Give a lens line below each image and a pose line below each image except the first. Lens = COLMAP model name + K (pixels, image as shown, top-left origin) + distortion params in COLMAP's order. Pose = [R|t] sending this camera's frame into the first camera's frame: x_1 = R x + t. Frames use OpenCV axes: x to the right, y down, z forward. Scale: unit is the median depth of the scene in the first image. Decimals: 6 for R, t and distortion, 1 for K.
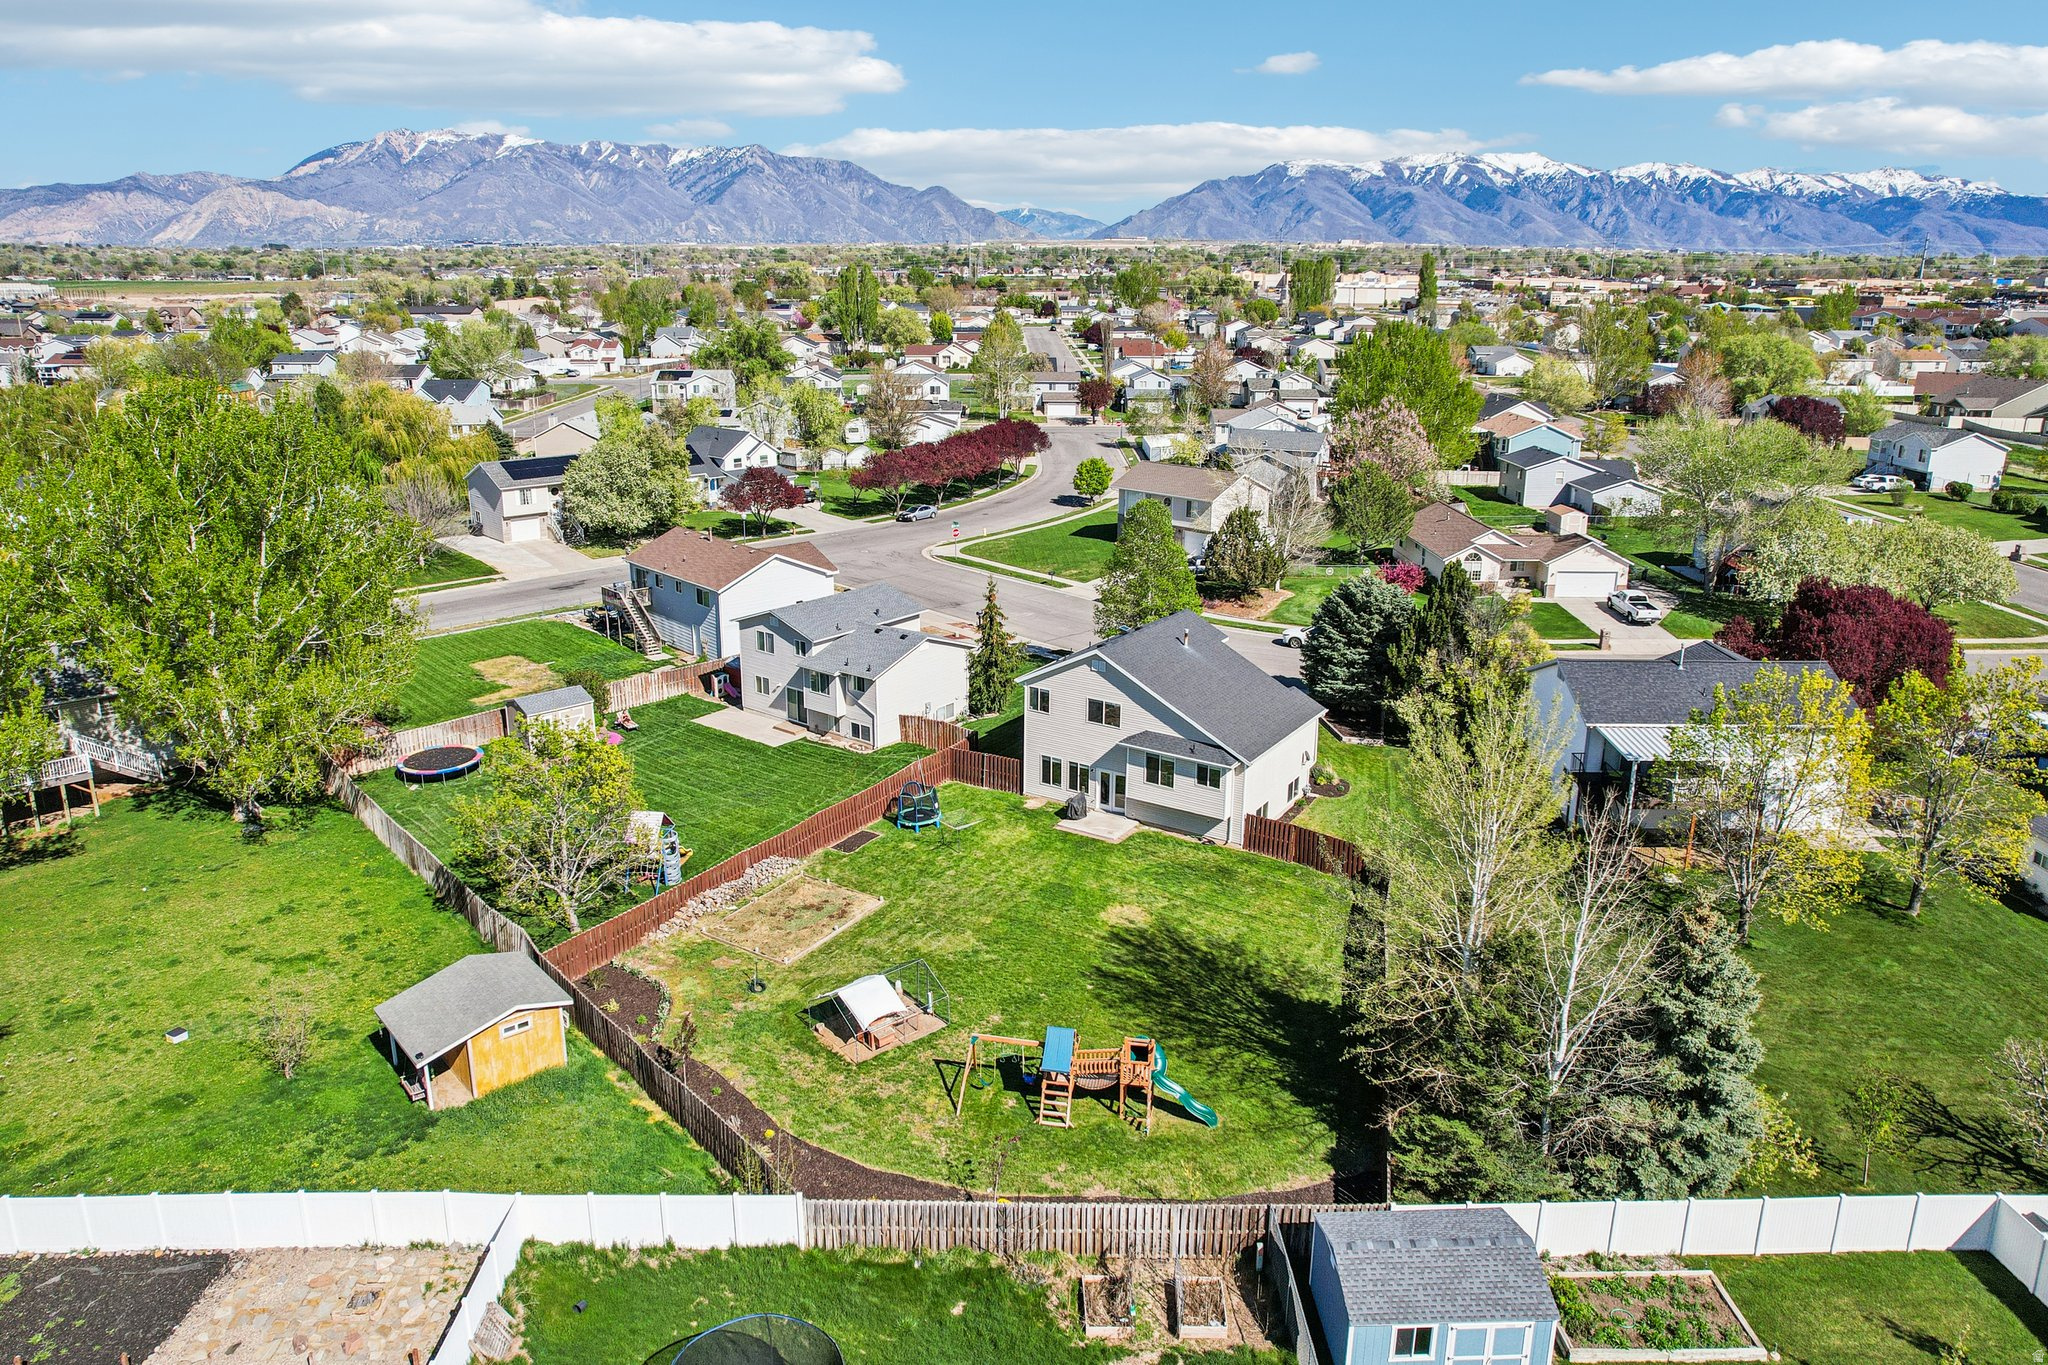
lens RADIAL K [[1376.6, 0, 1039.5], [0, 1376.6, 693.5], [0, 0, 1]] dist [-0.086337, 0.085497]
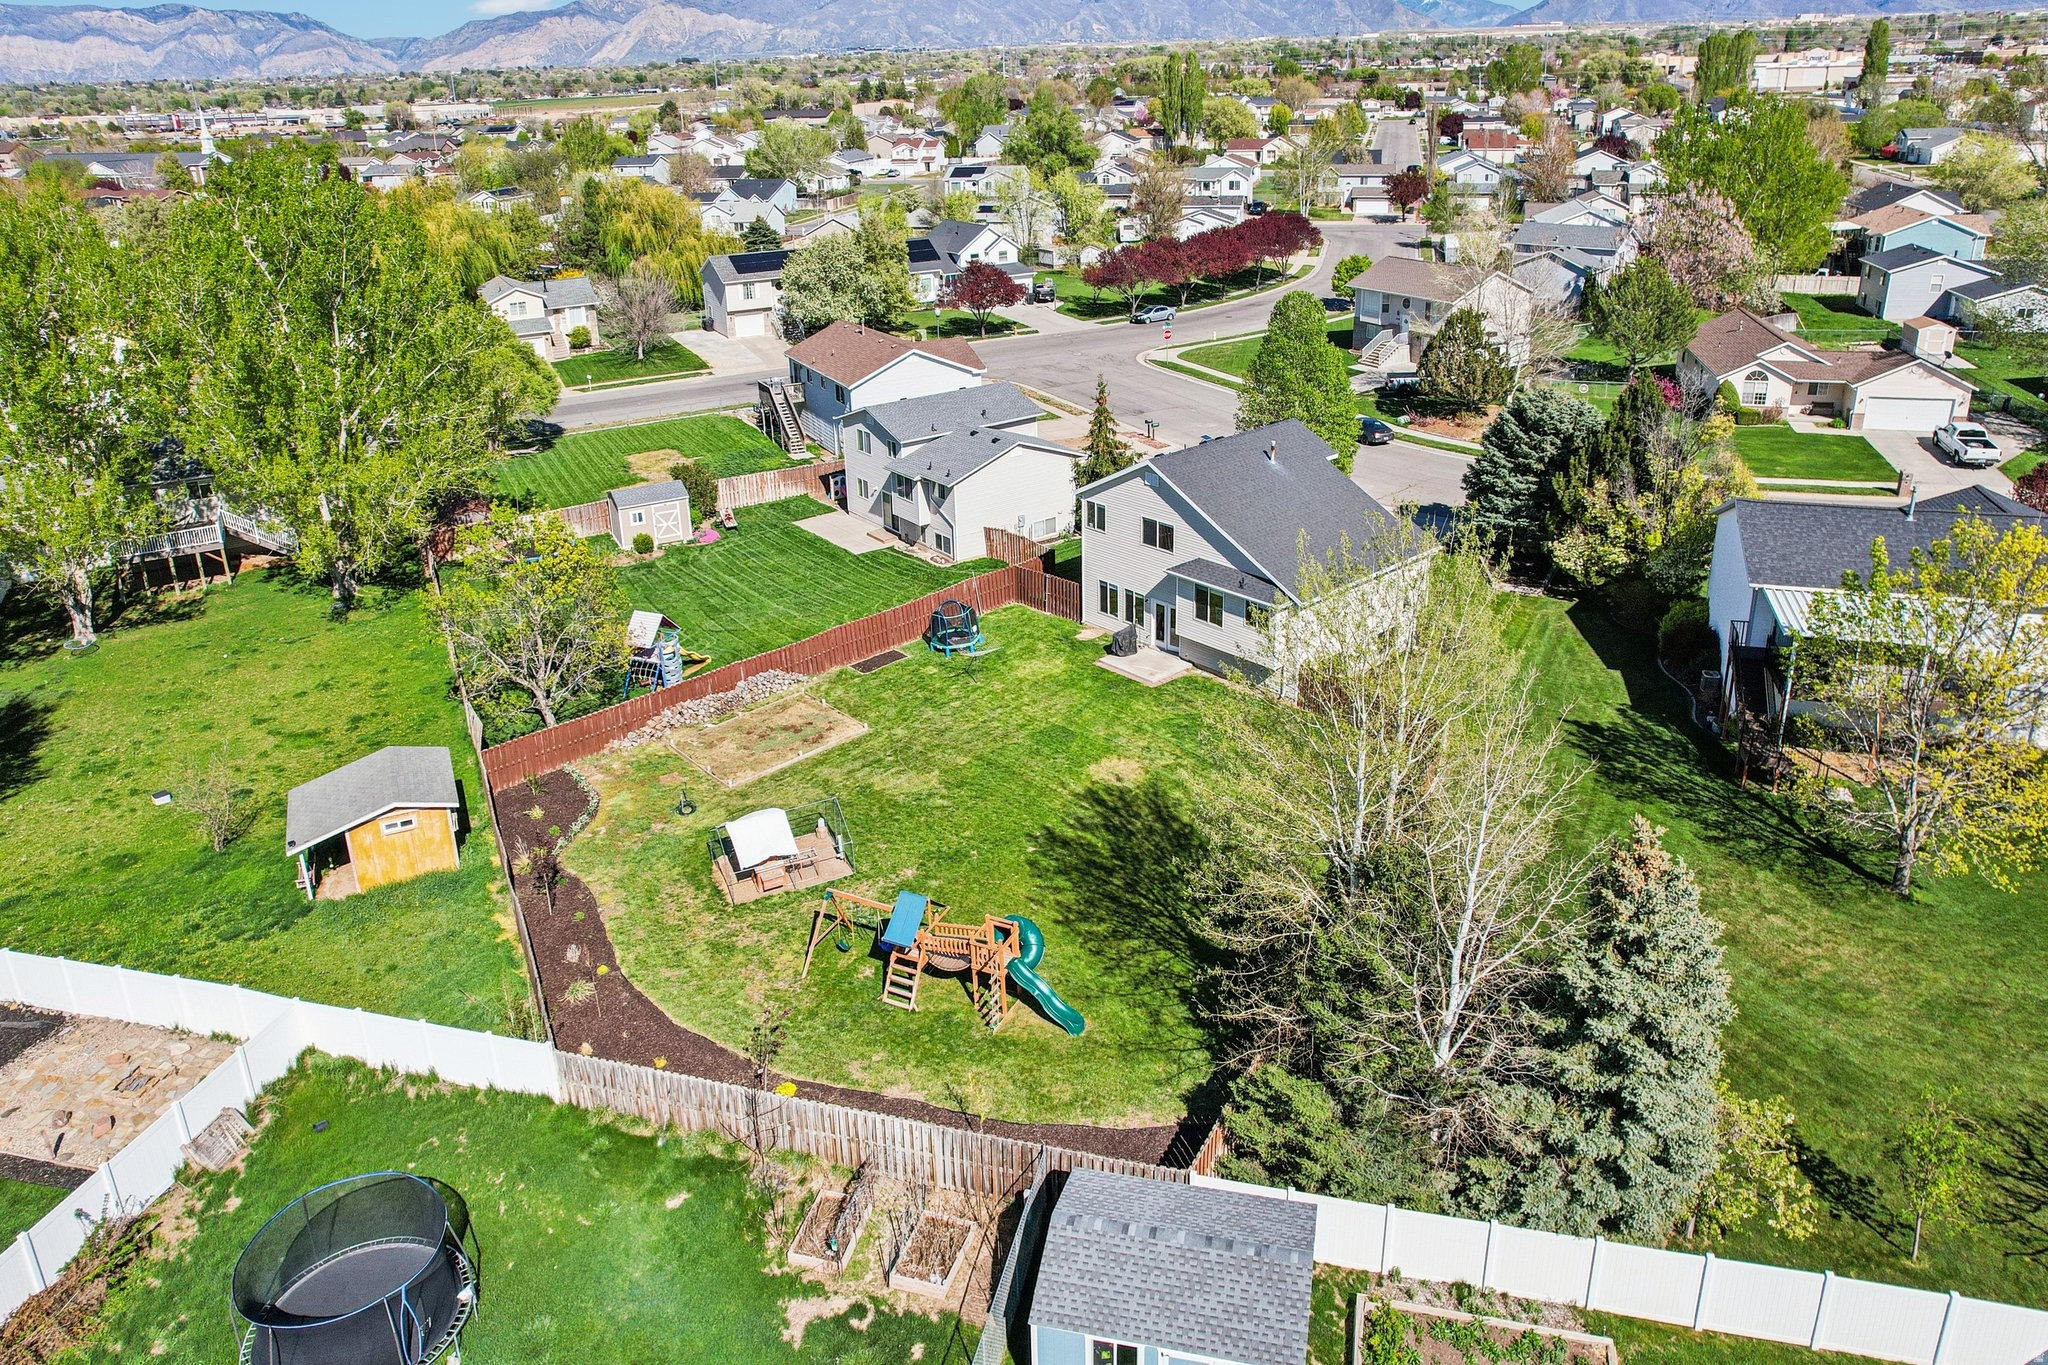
lens RADIAL K [[1403.8, 0, 1080.6], [0, 1403.8, 626.1], [0, 0, 1]] dist [-0.093223, 0.097736]
pose [[0.962682, 0.070987, -0.261158, 0.205466], [-0.050755, 0.995221, 0.083424, 0.000366], [0.265832, -0.067056, 0.961685, 0.127828]]
